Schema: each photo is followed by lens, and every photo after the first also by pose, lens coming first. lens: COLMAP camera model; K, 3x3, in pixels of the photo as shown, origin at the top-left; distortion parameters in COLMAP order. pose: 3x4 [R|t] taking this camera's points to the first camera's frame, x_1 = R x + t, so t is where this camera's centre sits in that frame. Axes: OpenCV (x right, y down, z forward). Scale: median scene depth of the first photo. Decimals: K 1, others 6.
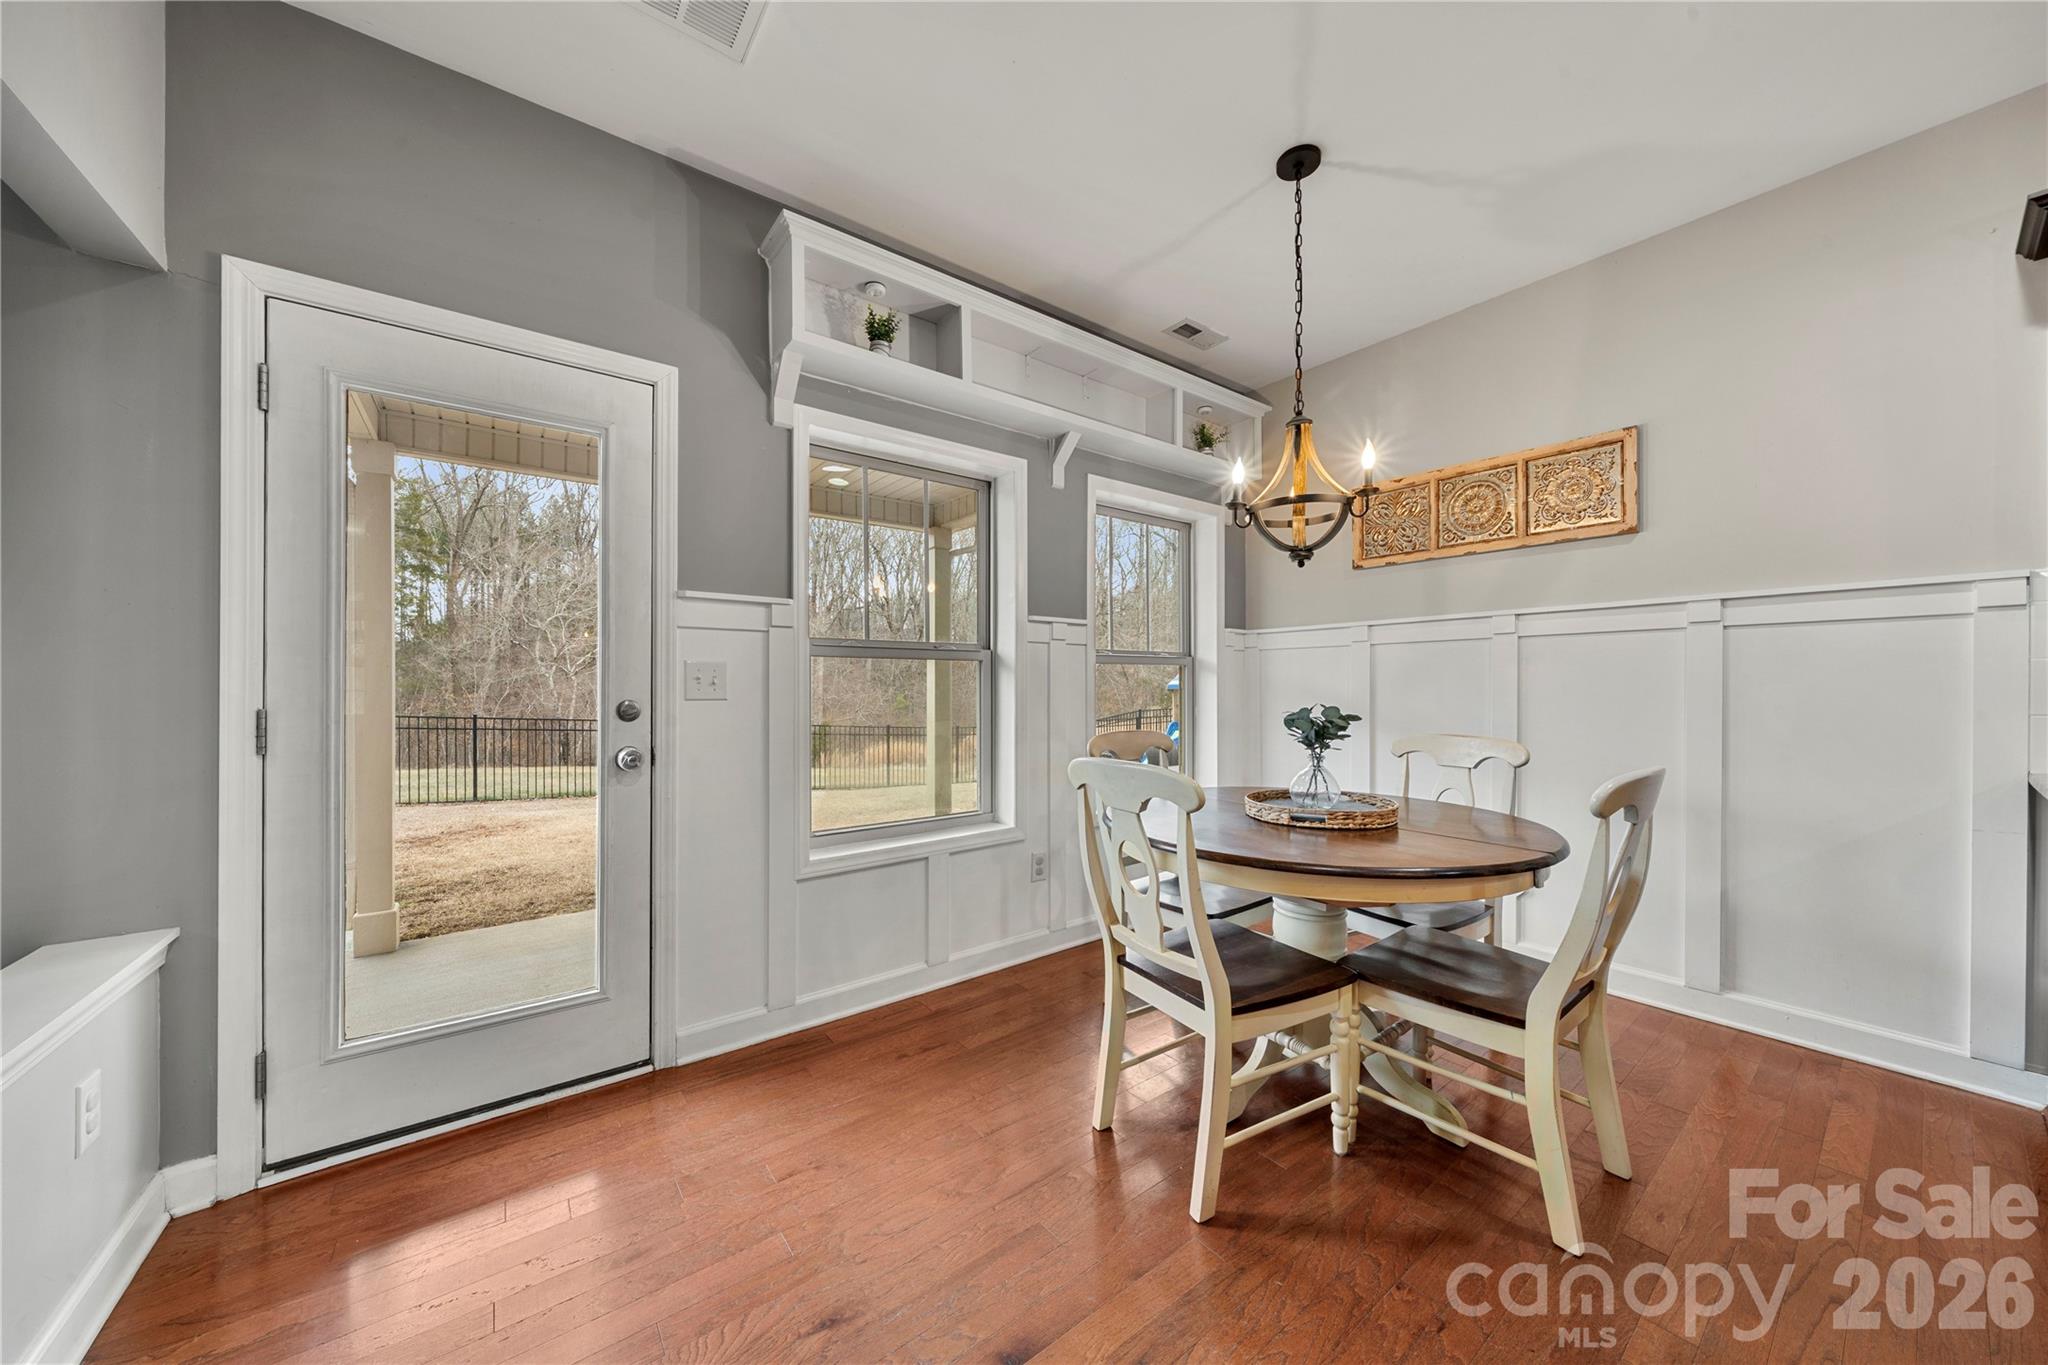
lens RADIAL K [[687.2, 0, 1024.0], [0, 687.2, 682.5], [0, 0, 1]] dist [0.000294, 0.000032]
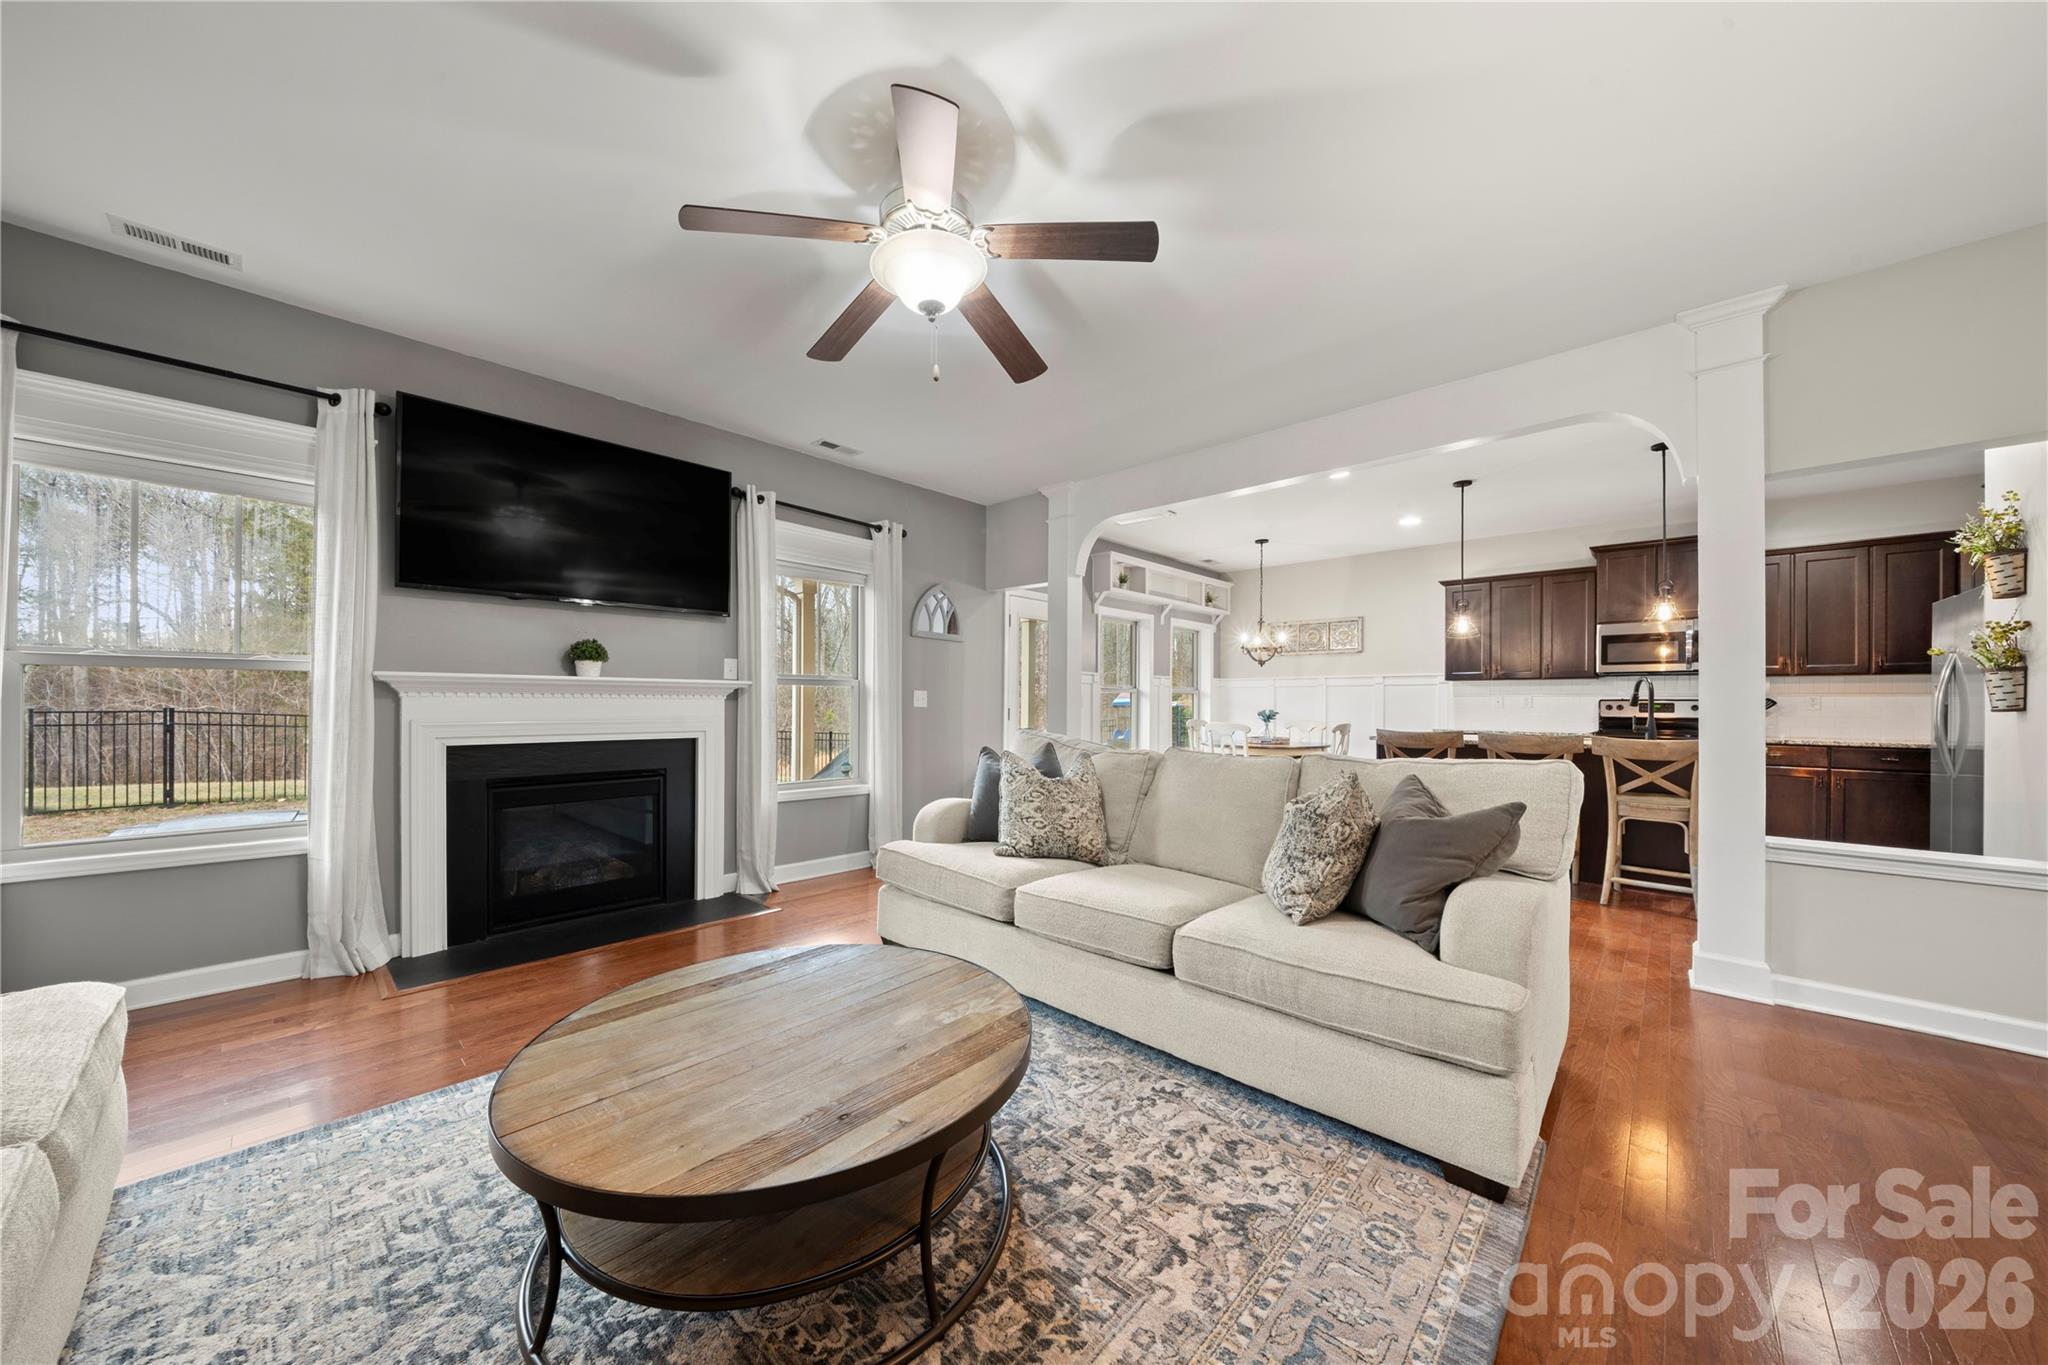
lens RADIAL K [[701.7, 0, 1026.6], [0, 701.7, 703.7], [0, 0, 1]] dist [-0.000189, 0.000012]
pose [[0.984255, 0.004846, 0.176690, -0.818926], [-0.005824, 0.999970, 0.005019, -0.001556], [-0.176660, -0.005969, 0.984254, -1.327747]]
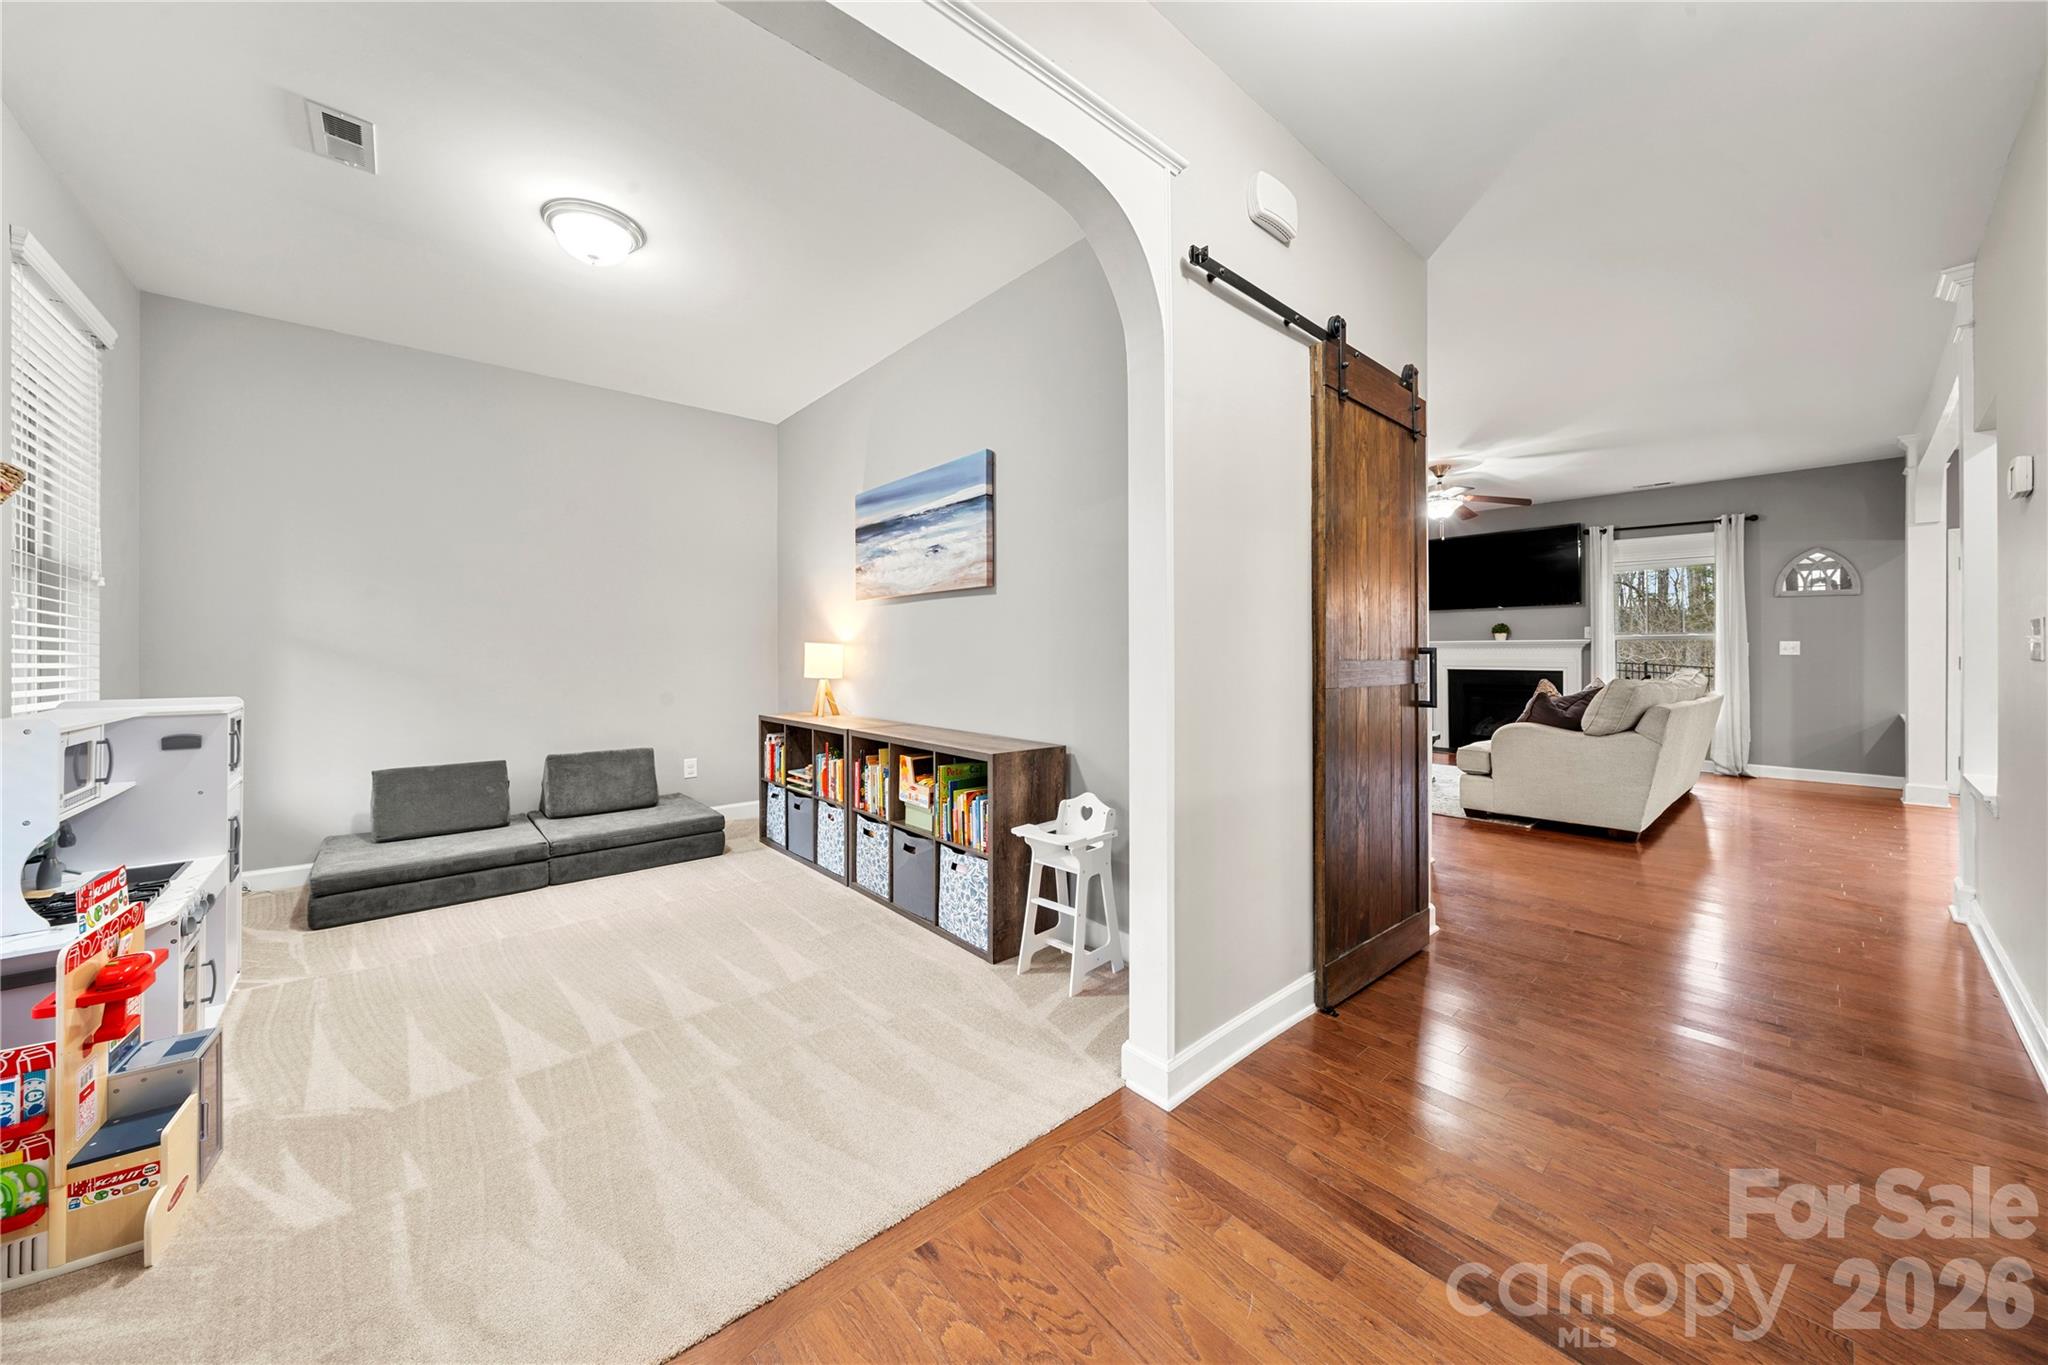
lens RADIAL K [[720.4, 0, 1028.6], [0, 720.4, 650.0], [0, 0, 1]] dist [-0.000640, -0.000010]
pose [[0.080762, 0.000130, -0.996733, 1.031816], [0.006053, 0.999981, 0.000621, -0.011243], [0.996715, -0.006083, 0.080759, -1.935788]]
